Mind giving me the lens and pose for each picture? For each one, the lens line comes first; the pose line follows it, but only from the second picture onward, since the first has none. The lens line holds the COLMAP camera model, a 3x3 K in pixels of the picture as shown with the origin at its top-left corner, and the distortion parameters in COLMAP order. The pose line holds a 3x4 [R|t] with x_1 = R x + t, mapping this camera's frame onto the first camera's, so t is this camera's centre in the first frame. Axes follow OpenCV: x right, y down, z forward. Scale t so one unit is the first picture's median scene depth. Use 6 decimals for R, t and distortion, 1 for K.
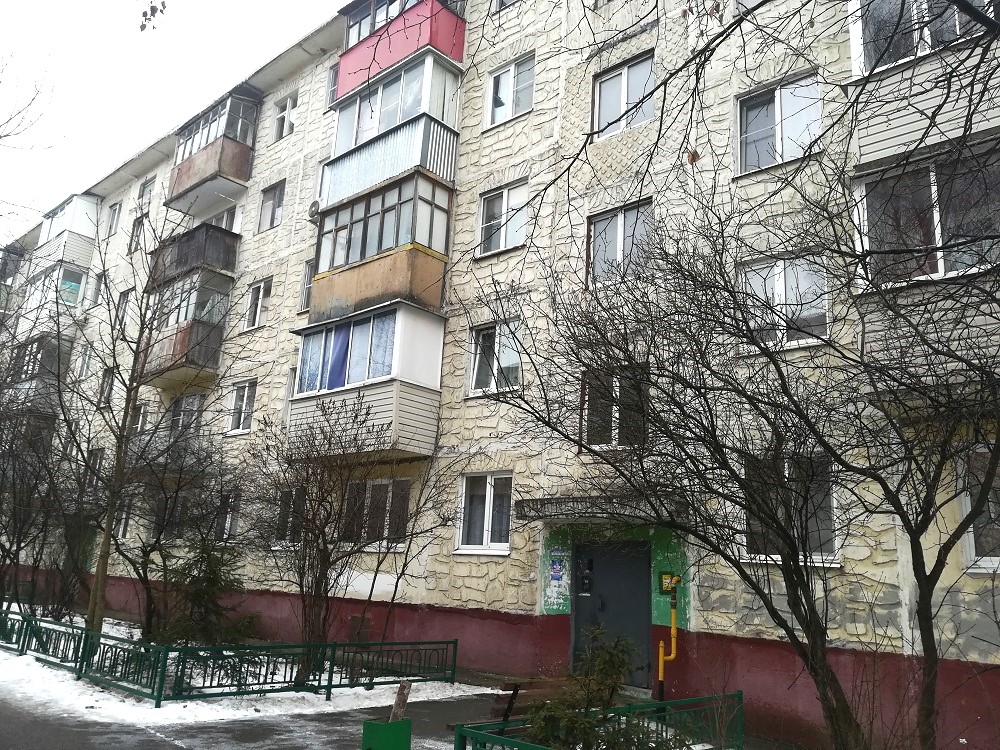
lens RADIAL K [[773.6, 0, 502.1], [0, 773.6, 362.2], [0, 0, 1]] dist [0.073817, -0.098486]
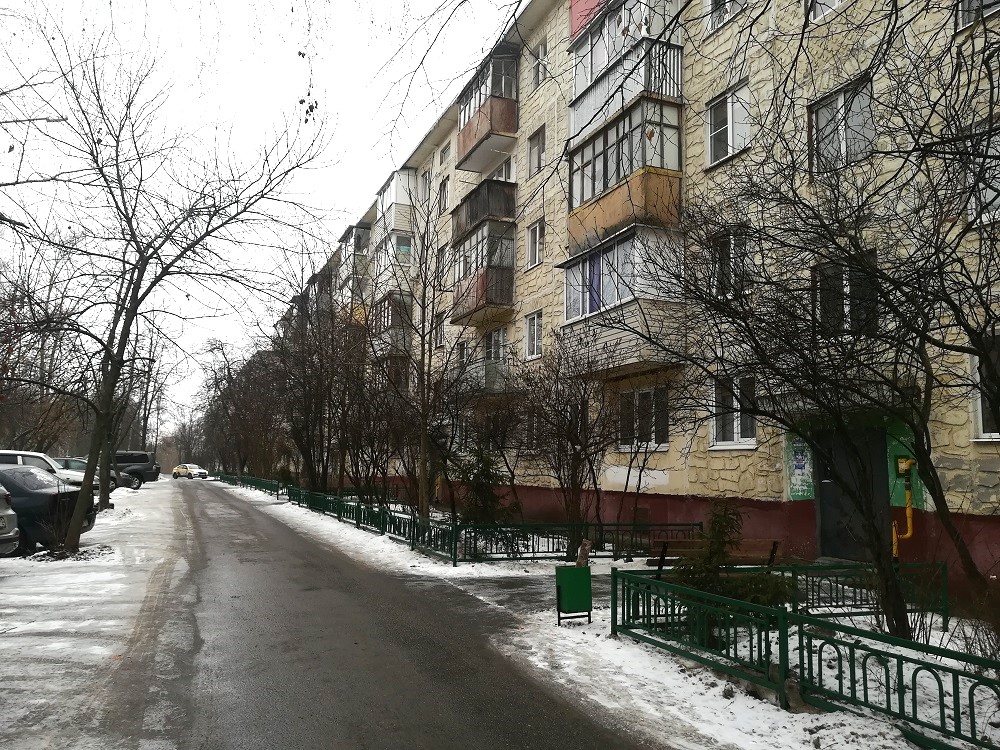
lens RADIAL K [[773.6, 0, 502.1], [0, 773.6, 362.2], [0, 0, 1]] dist [0.073817, -0.098486]
pose [[0.904090, -0.097197, -0.416141, 0.120753], [0.144351, 0.986013, 0.083311, -0.006927], [0.402223, -0.135391, 0.905476, -0.076785]]
